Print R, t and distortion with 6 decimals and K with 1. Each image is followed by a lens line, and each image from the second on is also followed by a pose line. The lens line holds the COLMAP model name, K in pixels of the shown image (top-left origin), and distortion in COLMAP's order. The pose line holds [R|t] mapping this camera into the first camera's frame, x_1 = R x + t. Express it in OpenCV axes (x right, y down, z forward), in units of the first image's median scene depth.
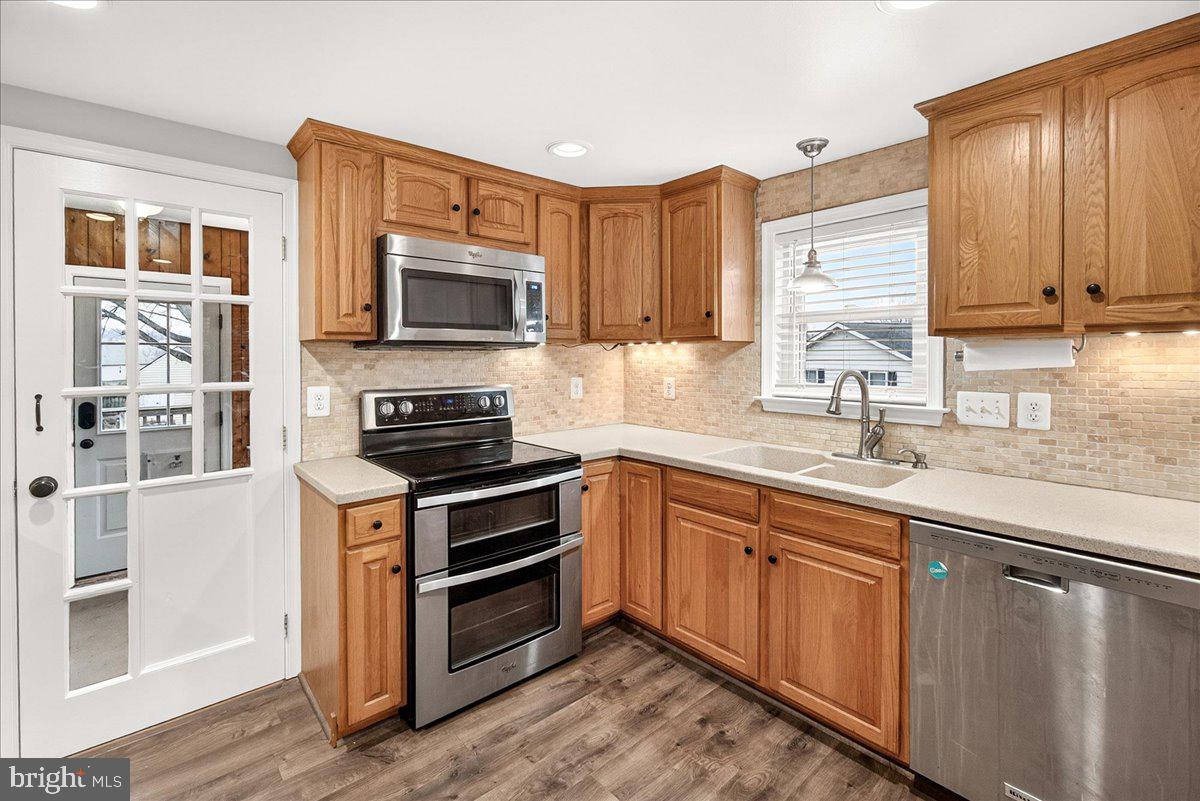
lens RADIAL K [[543.1, 0, 598.4], [0, 543.1, 357.3], [0, 0, 1]] dist [0.000848, 0.000314]
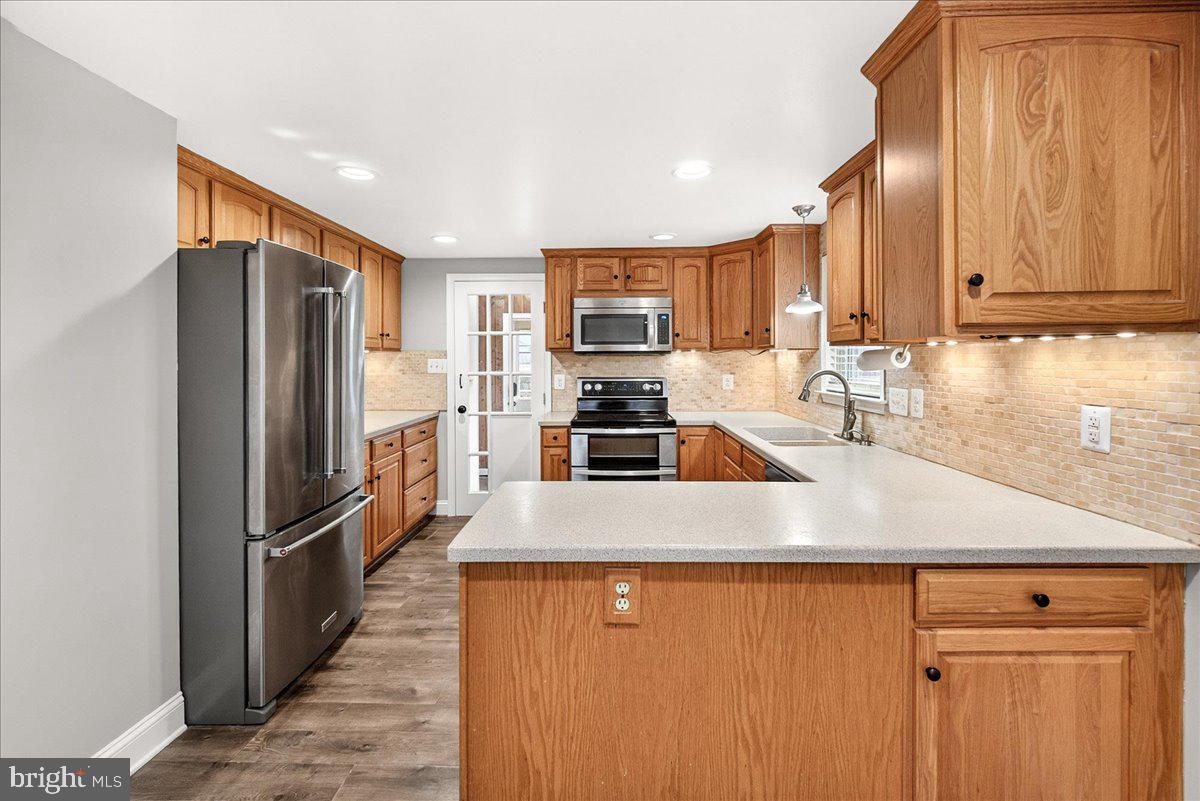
lens RADIAL K [[543.1, 0, 598.4], [0, 543.1, 357.3], [0, 0, 1]] dist [0.000848, 0.000314]
pose [[0.740042, -0.000492, -0.672560, 0.895512], [-0.001708, 0.999995, -0.002611, -0.004202], [0.672558, 0.003081, 0.740038, -0.366117]]
